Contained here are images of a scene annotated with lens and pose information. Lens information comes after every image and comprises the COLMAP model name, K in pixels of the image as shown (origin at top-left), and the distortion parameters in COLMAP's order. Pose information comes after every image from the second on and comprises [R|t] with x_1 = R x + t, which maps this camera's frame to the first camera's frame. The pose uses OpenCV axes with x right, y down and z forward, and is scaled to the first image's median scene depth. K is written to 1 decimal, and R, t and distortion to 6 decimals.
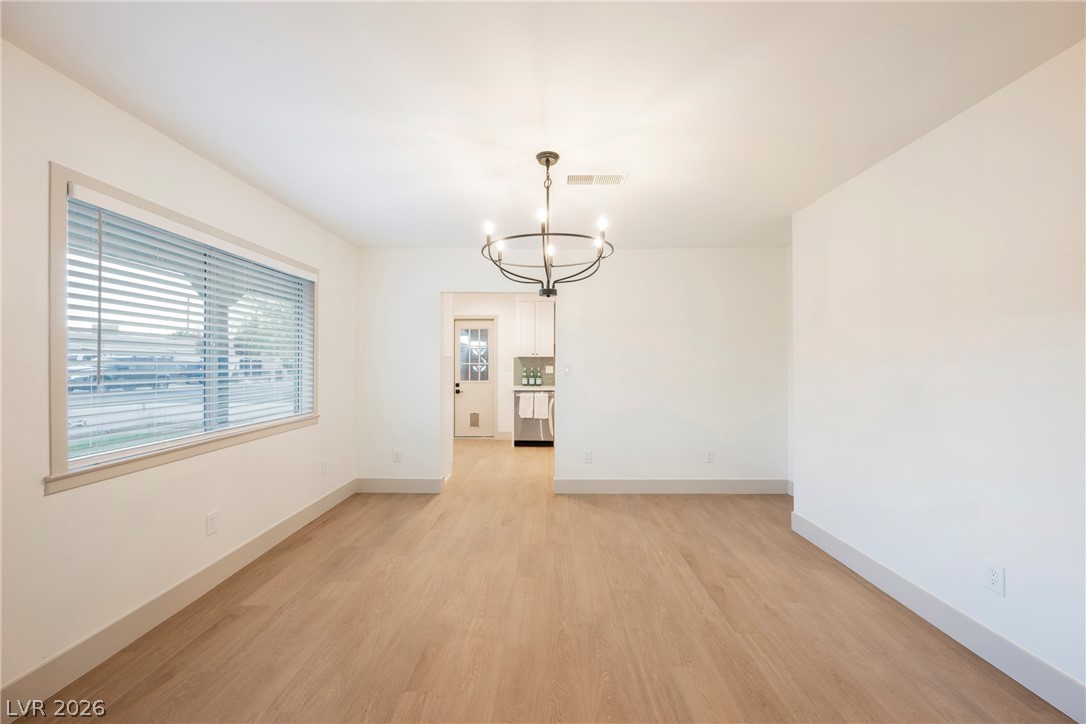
lens RADIAL K [[426.6, 0, 547.5], [0, 426.6, 362.7], [0, 0, 1]] dist [0.000515, 0.000172]
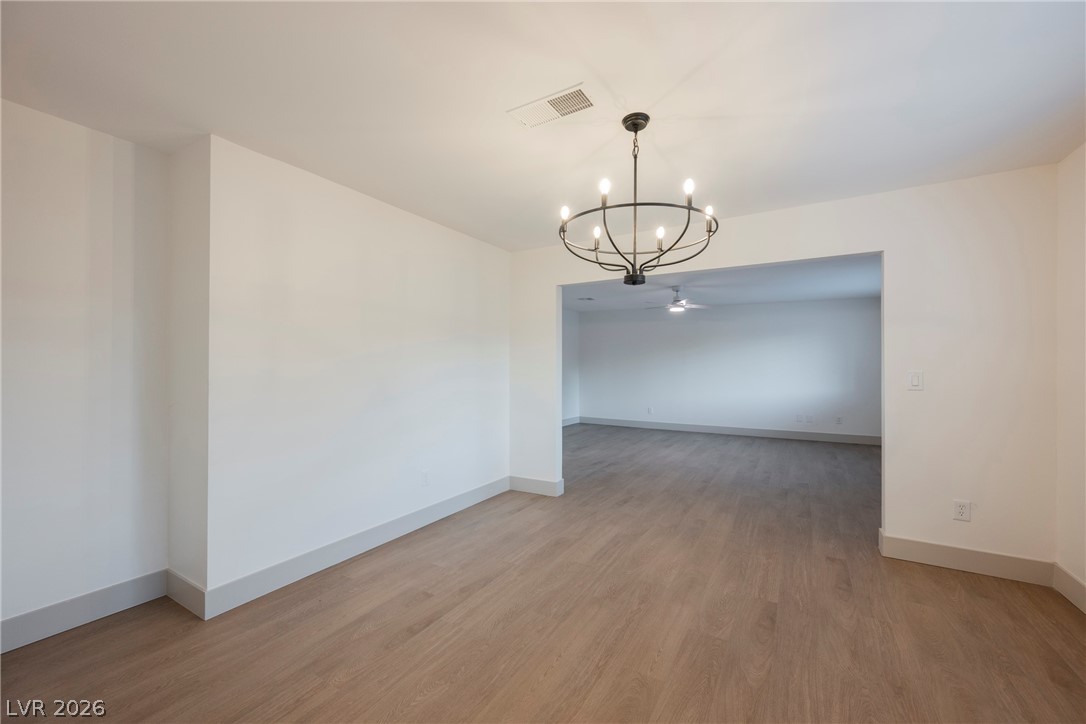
lens RADIAL K [[426.6, 0, 547.5], [0, 426.6, 362.7], [0, 0, 1]] dist [0.000515, 0.000172]
pose [[-0.861923, 0.001161, 0.507038, -0.111741], [-0.000711, 0.999994, -0.003497, 0.001965], [-0.507039, -0.003374, -0.861916, 0.727290]]
